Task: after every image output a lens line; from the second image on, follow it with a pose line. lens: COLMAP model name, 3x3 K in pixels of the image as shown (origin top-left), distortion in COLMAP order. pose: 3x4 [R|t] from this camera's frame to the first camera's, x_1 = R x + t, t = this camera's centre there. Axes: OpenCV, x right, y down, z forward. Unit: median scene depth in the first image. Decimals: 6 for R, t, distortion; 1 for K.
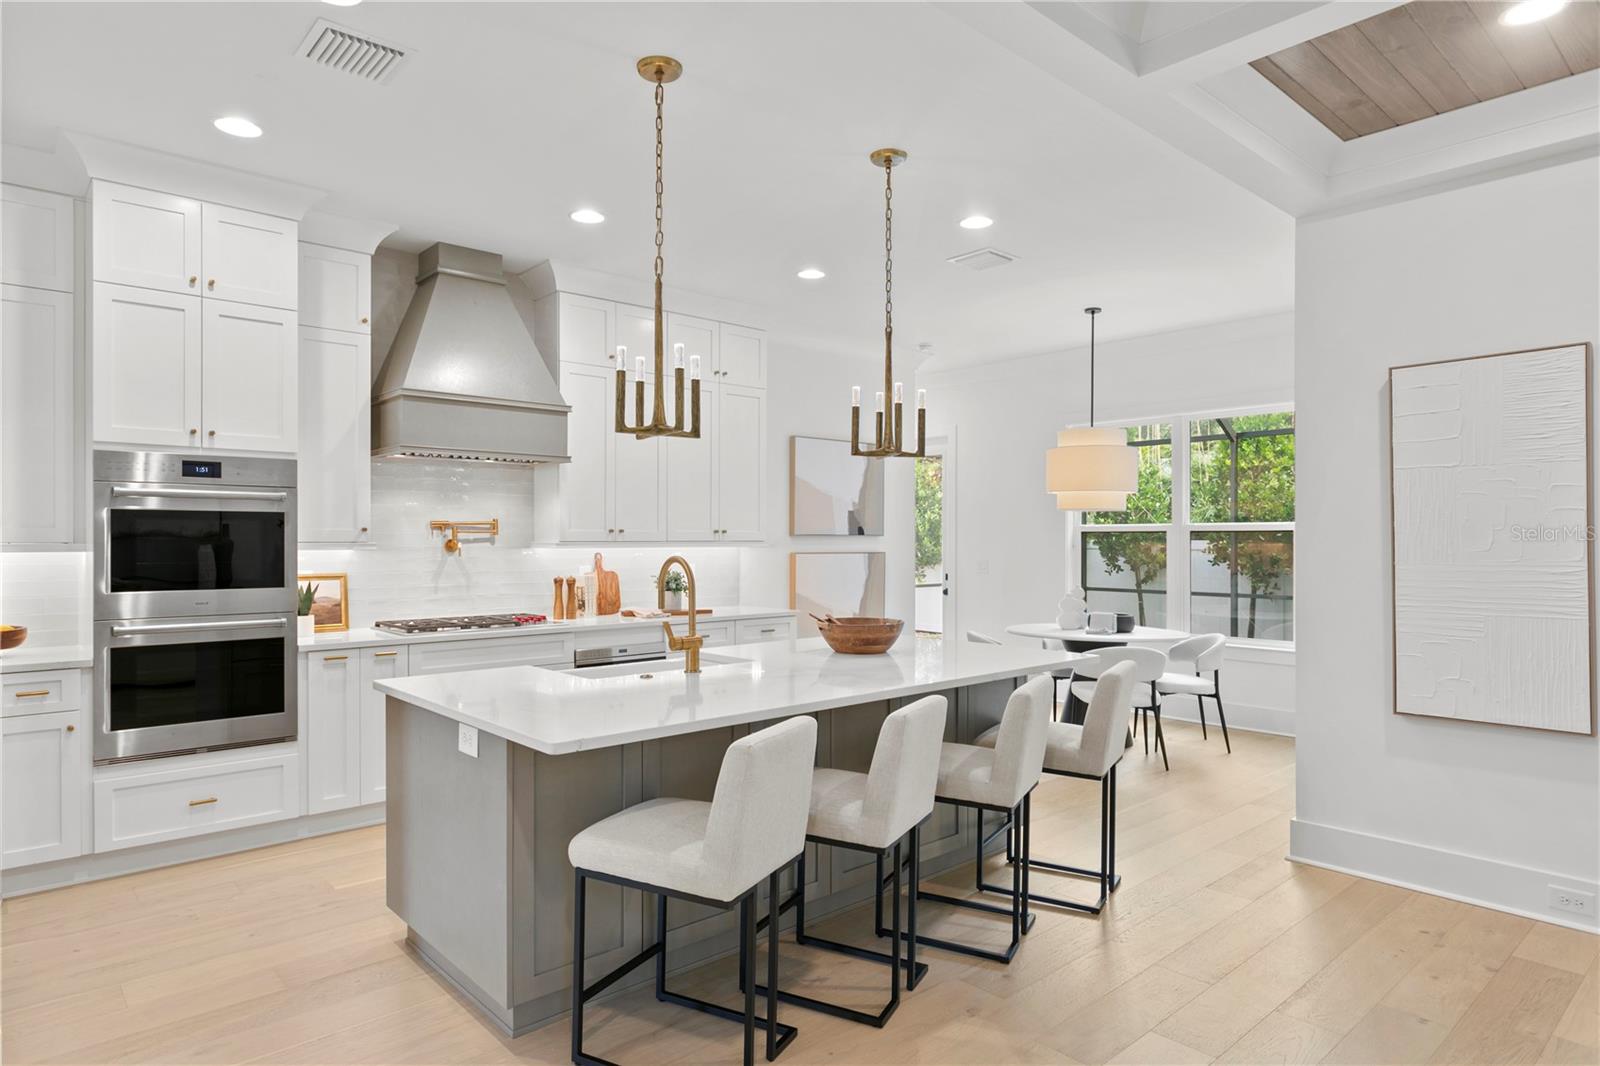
lens RADIAL K [[935.0, 0, 786.8], [0, 935.0, 545.7], [0, 0, 1]] dist [0.003359, 0.002995]
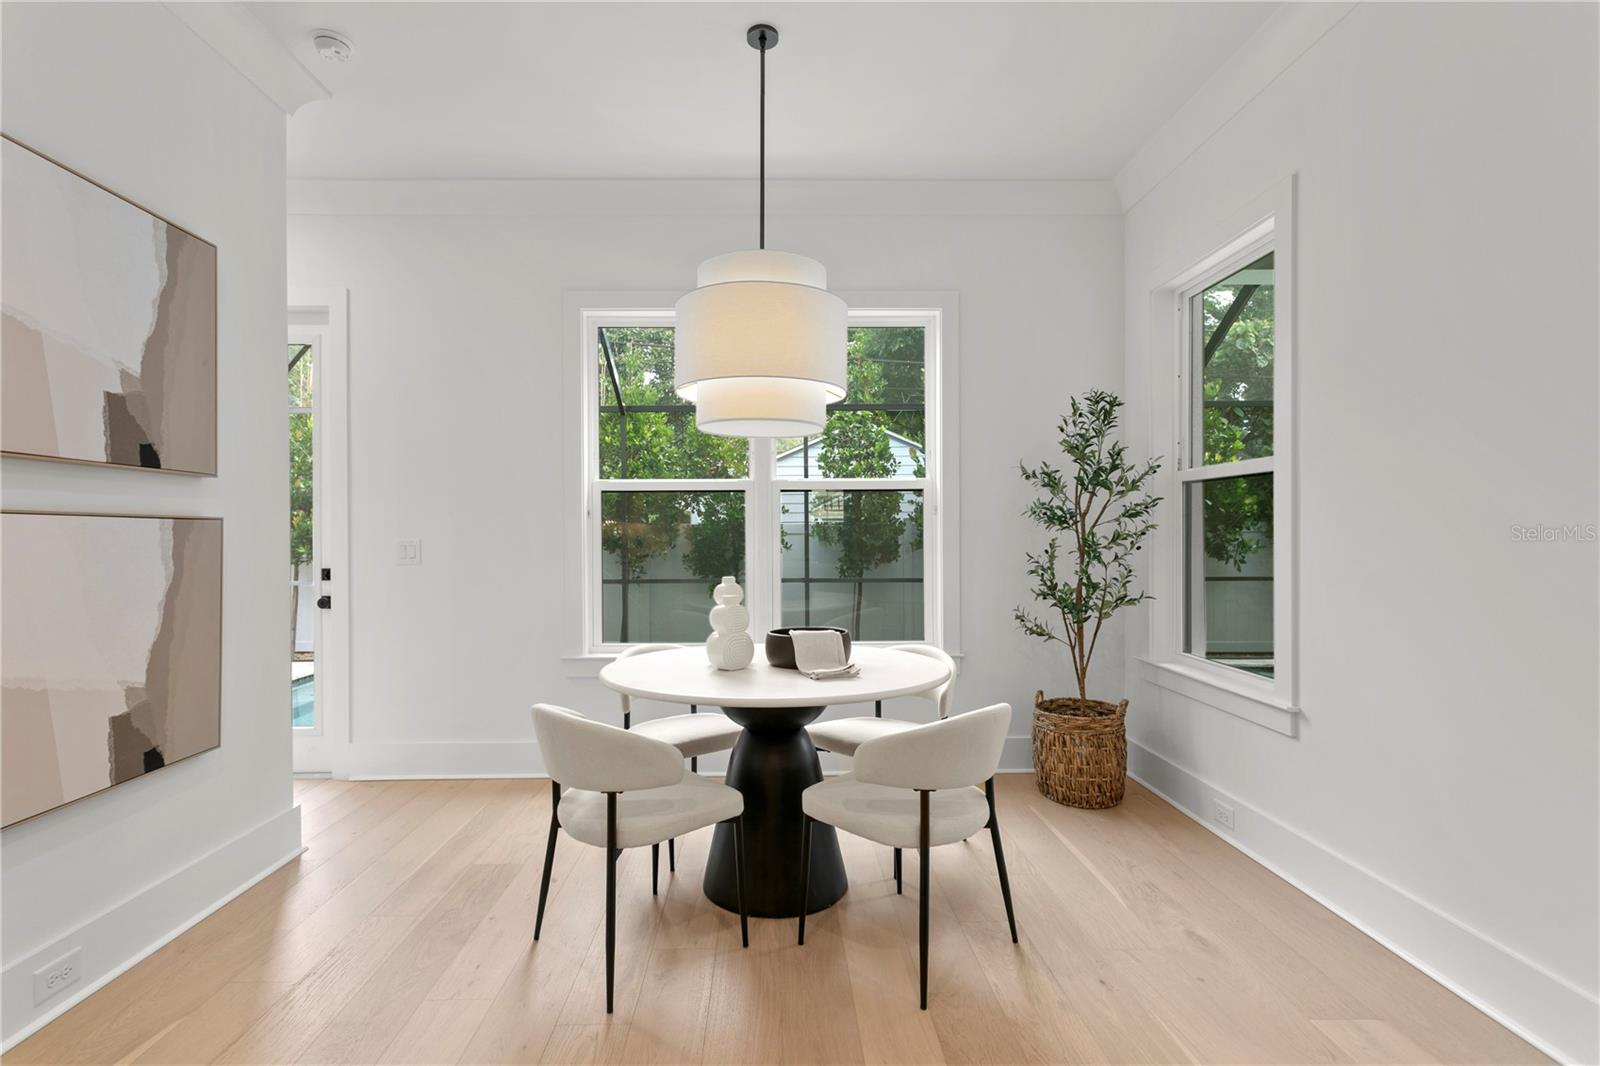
lens RADIAL K [[774.7, 0, 798.1], [0, 774.7, 537.9], [0, 0, 1]] dist [0.003807, -0.000096]
pose [[0.652603, -0.008163, 0.757656, 0.022491], [0.010886, 0.999940, 0.001397, 0.026230], [-0.757622, 0.007336, 0.652653, 0.896481]]
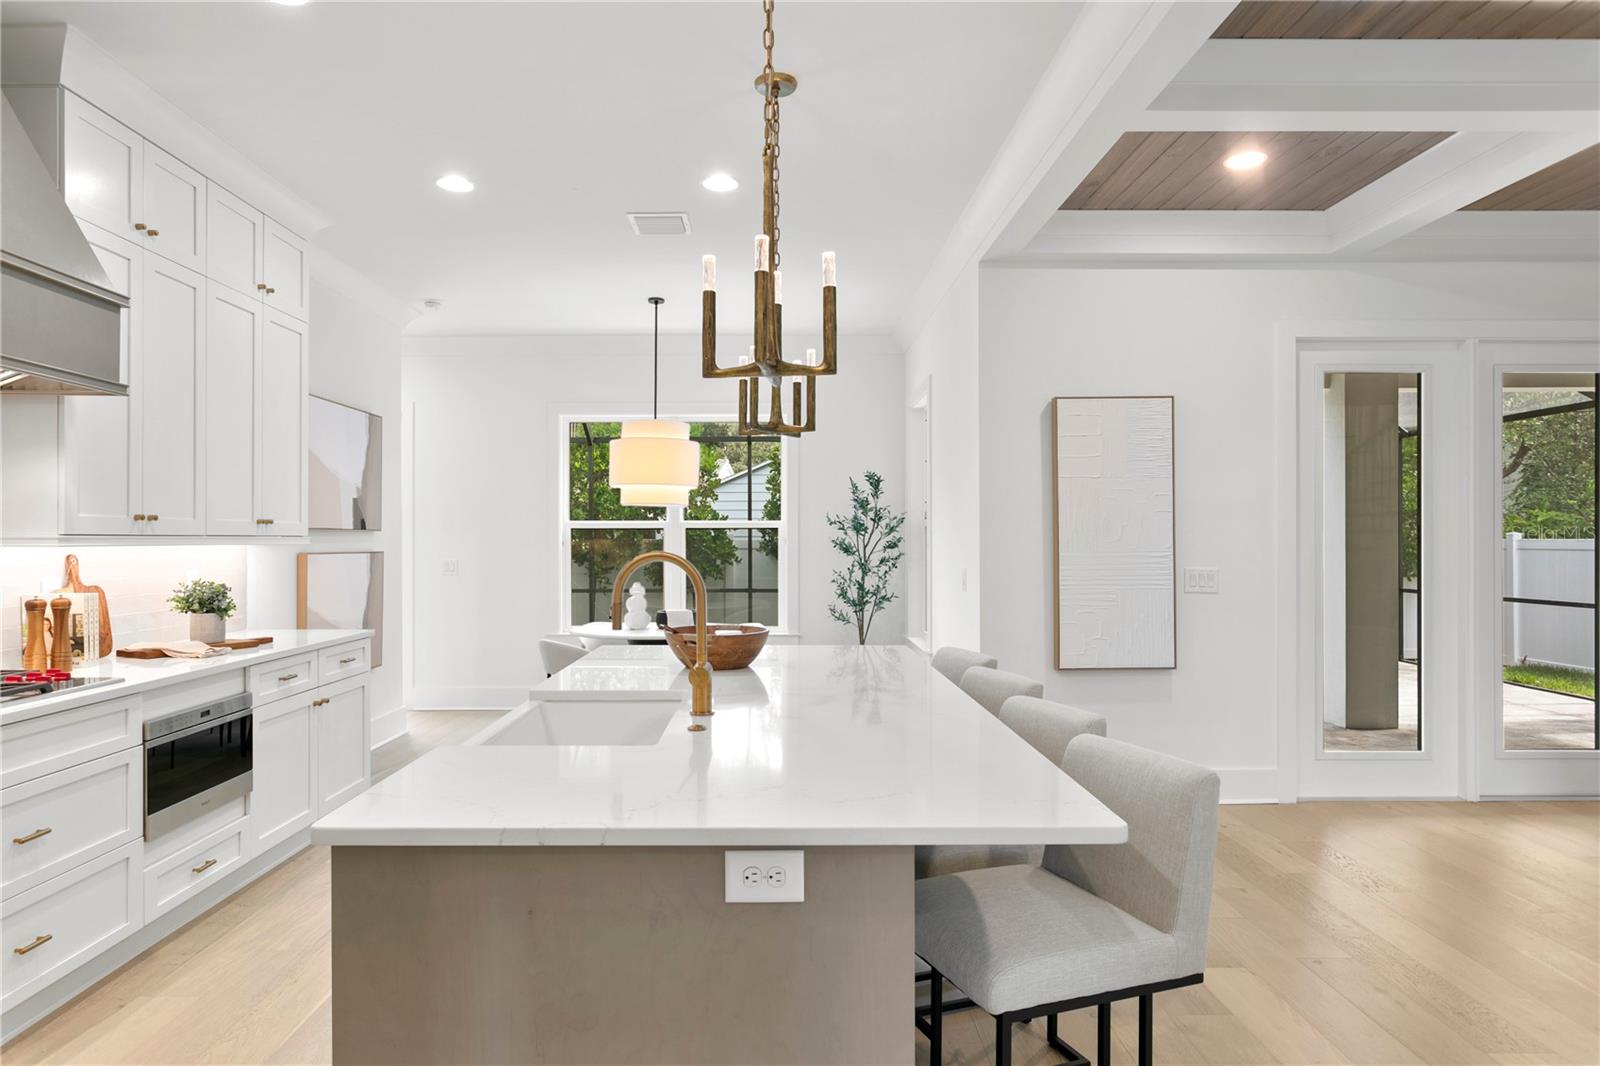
lens RADIAL K [[925.7, 0, 802.8], [0, 925.7, 546.1], [0, 0, 1]] dist [-0.023763, 0.004350]
pose [[0.655381, -0.006257, 0.755272, -0.379027], [0.006620, 0.999975, 0.002539, 0.004127], [-0.755269, 0.003335, 0.655406, 0.320973]]
